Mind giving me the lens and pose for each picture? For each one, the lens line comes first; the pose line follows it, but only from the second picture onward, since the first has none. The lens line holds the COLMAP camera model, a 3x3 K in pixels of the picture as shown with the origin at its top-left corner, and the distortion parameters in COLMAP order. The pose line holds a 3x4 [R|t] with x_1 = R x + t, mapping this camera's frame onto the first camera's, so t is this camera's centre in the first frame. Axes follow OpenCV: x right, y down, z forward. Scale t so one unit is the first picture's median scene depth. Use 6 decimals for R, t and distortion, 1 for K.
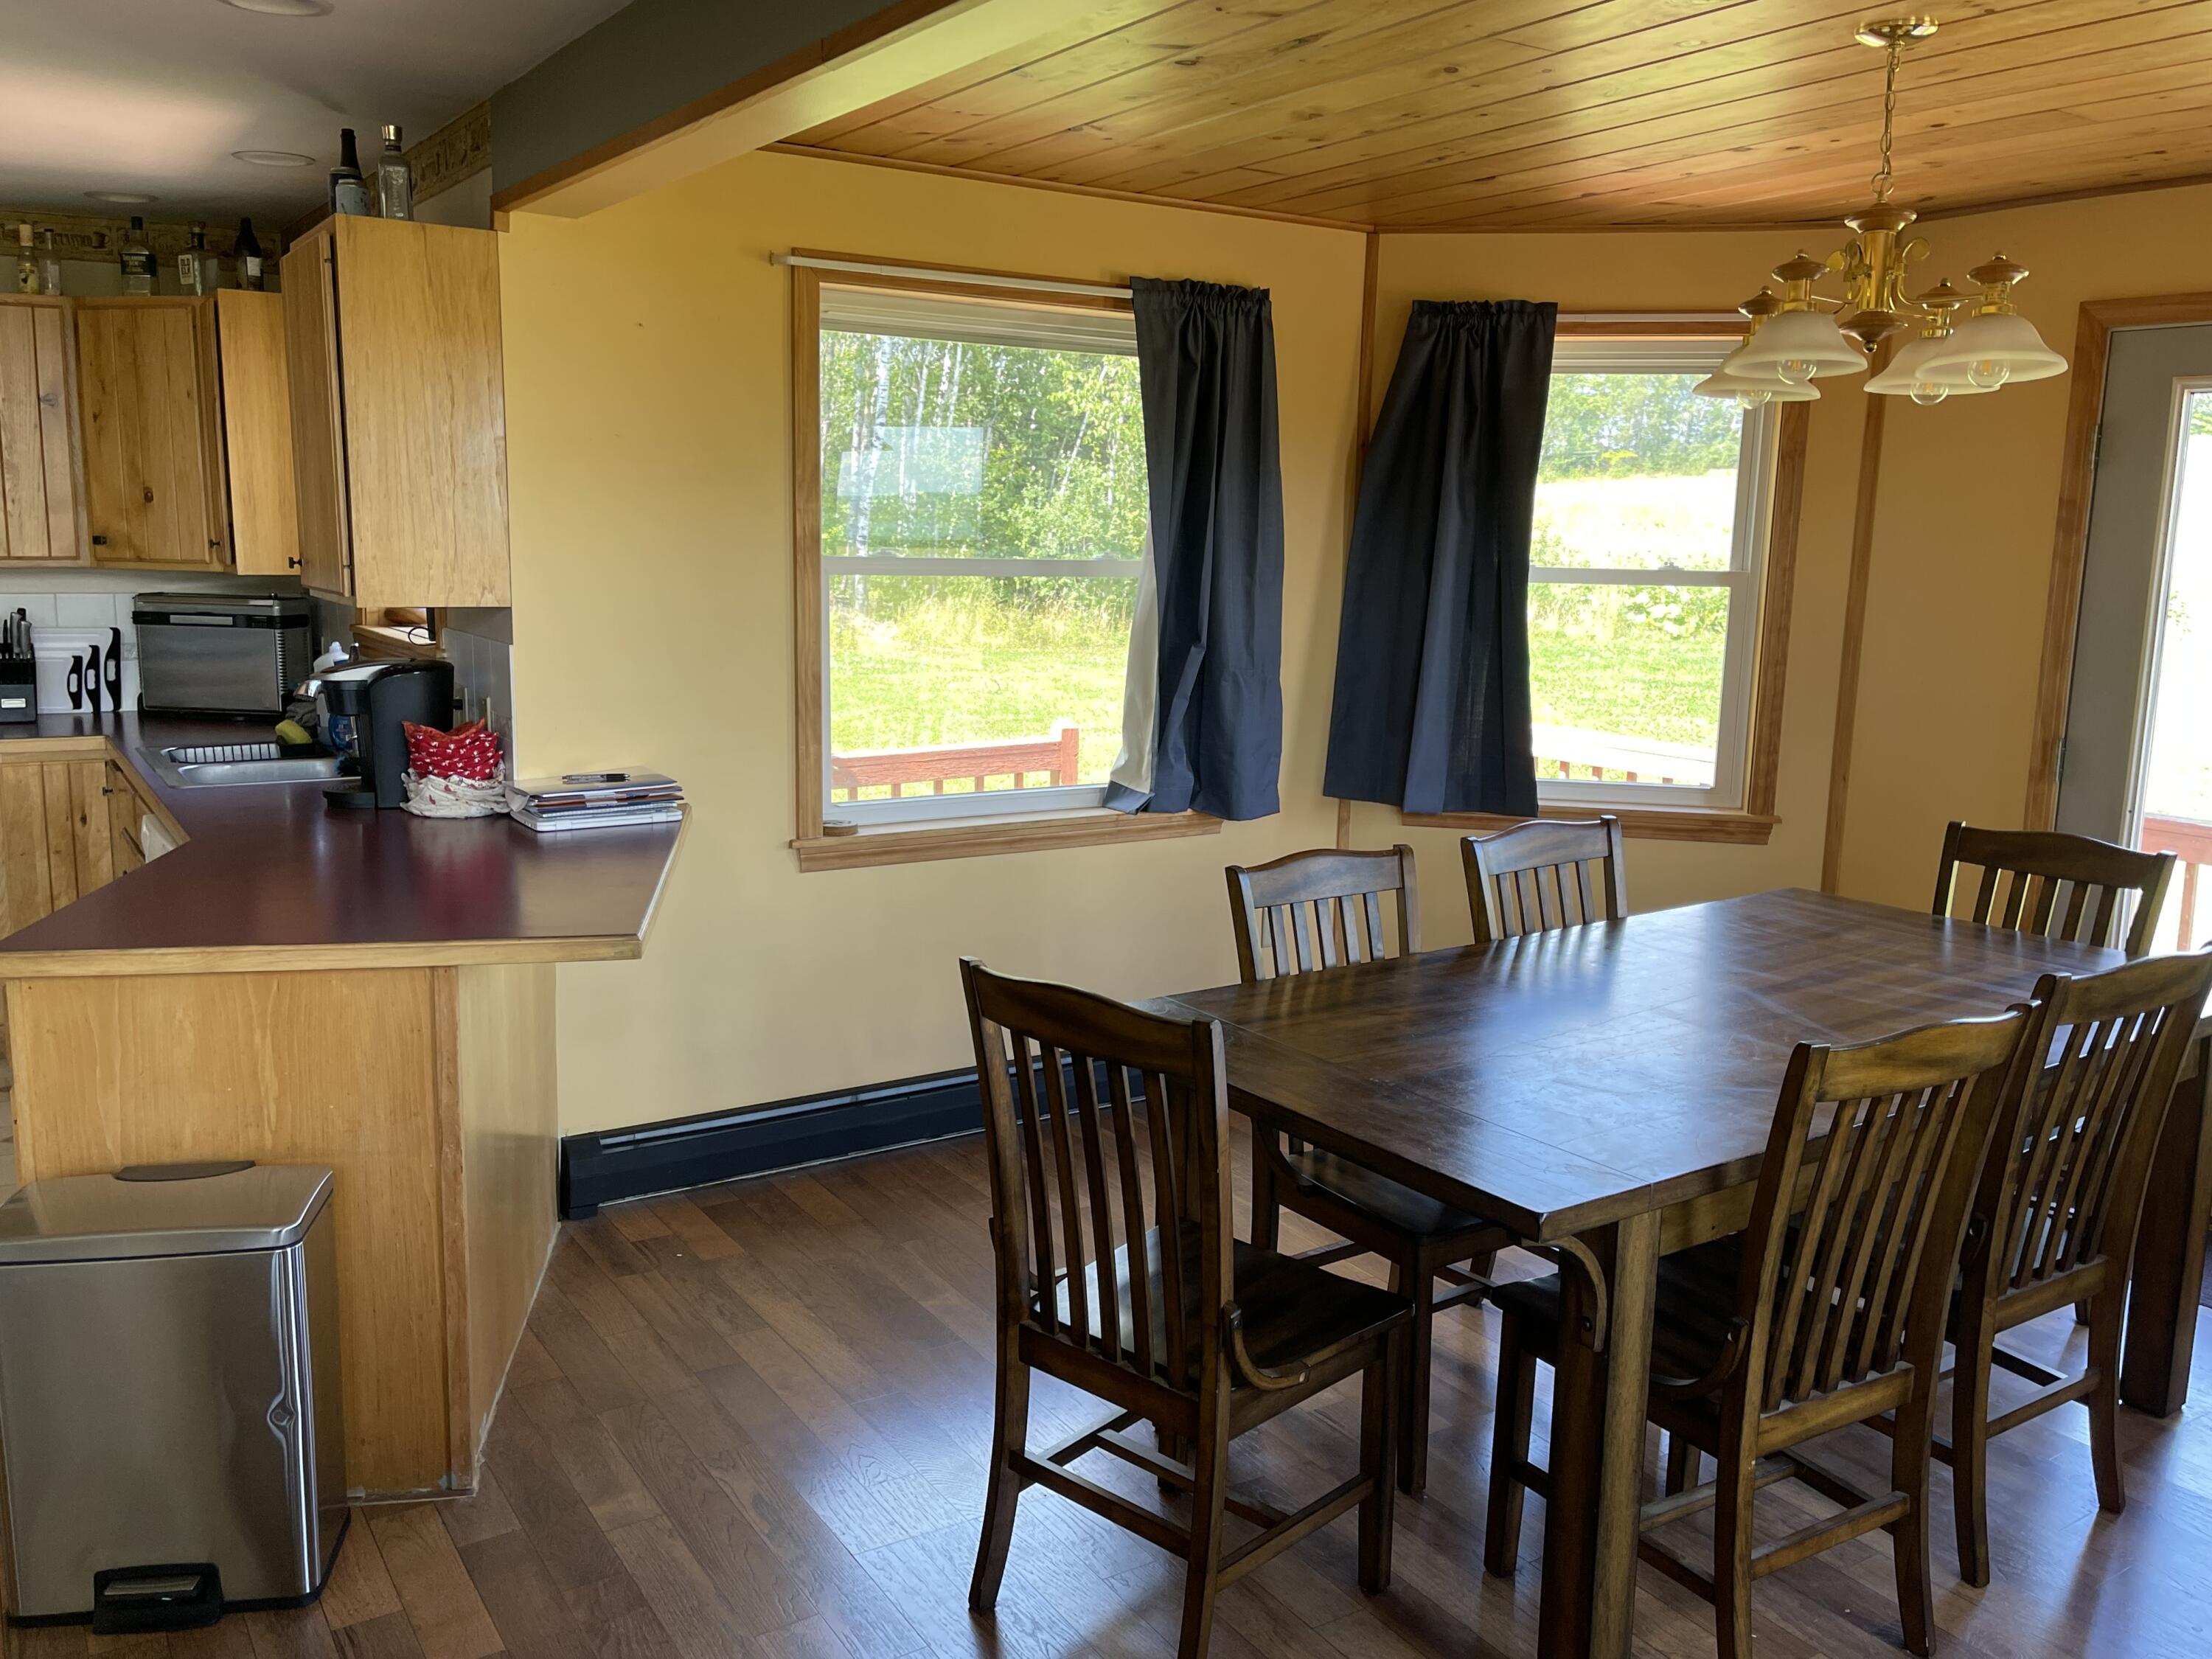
lens RADIAL K [[1778.8, 0, 1106.0], [0, 1778.8, 829.5], [0, 0, 1]] dist [0.172806, 0.000620]
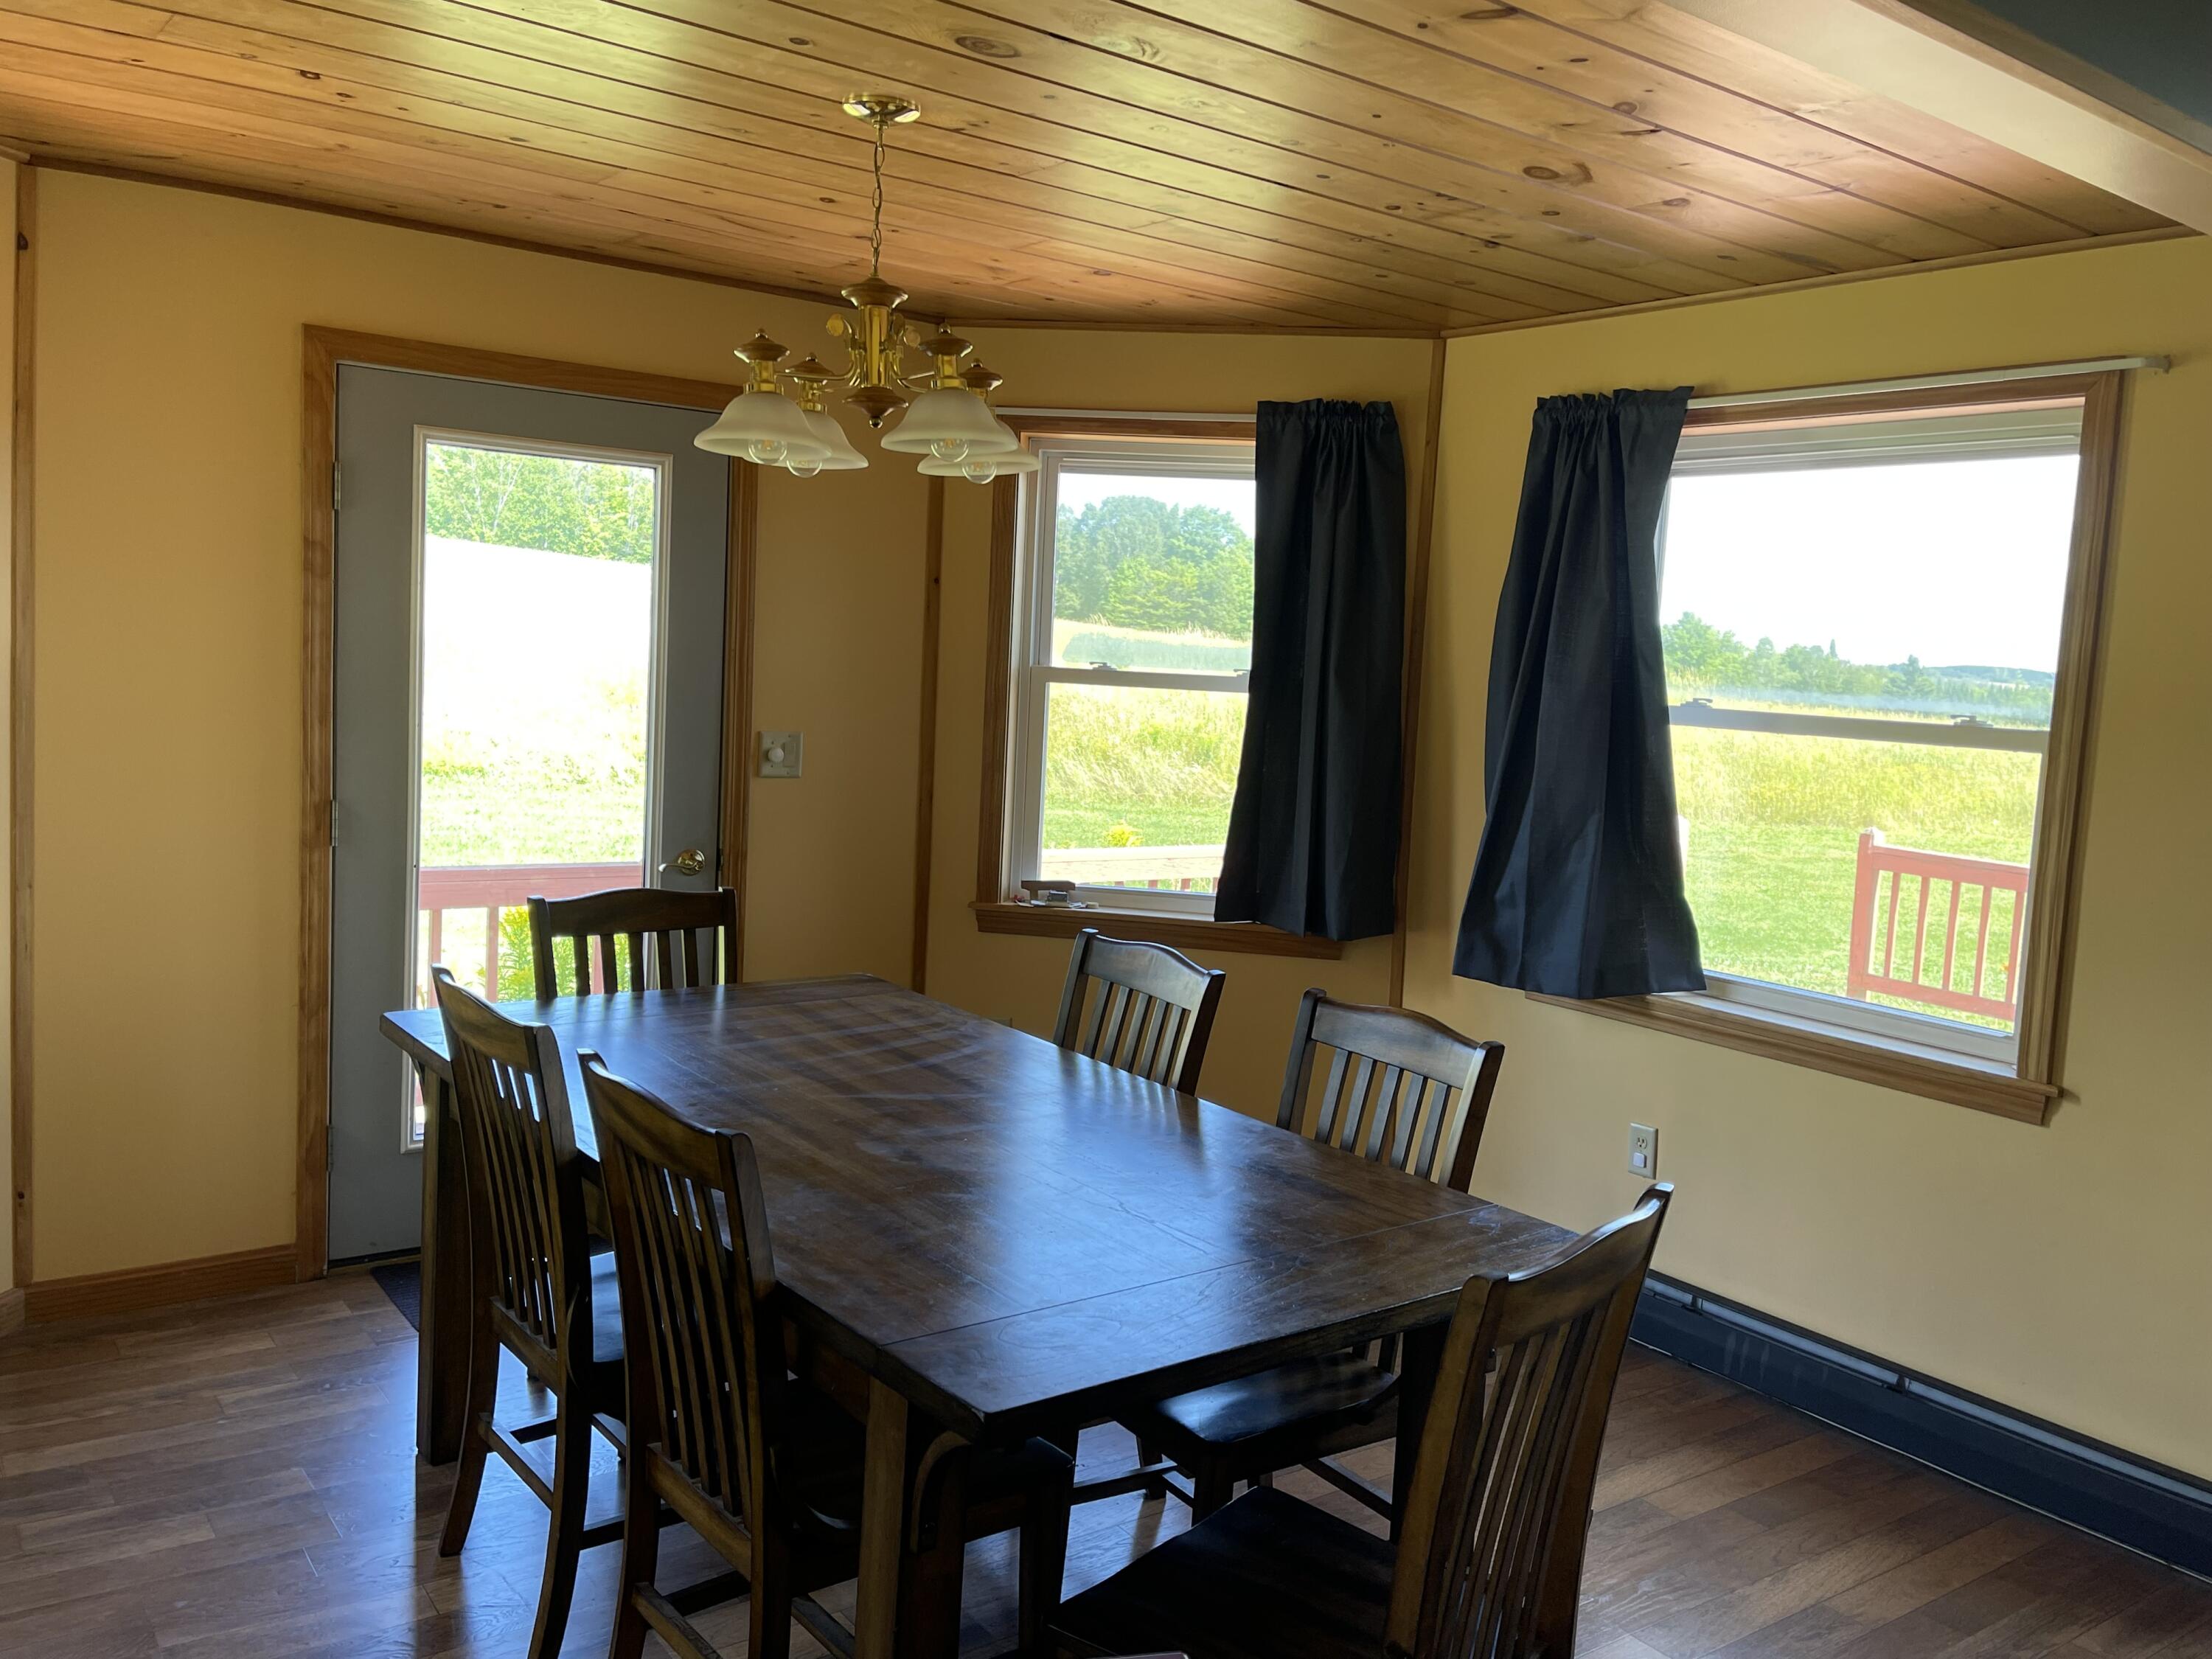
lens RADIAL K [[1778.8, 0, 1106.0], [0, 1778.8, 829.5], [0, 0, 1]] dist [0.172806, 0.000620]
pose [[0.694012, 0.086056, -0.714802, 0.847046], [-0.155413, 0.987330, -0.032027, -0.034715], [0.702989, 0.133316, 0.698593, 0.344627]]
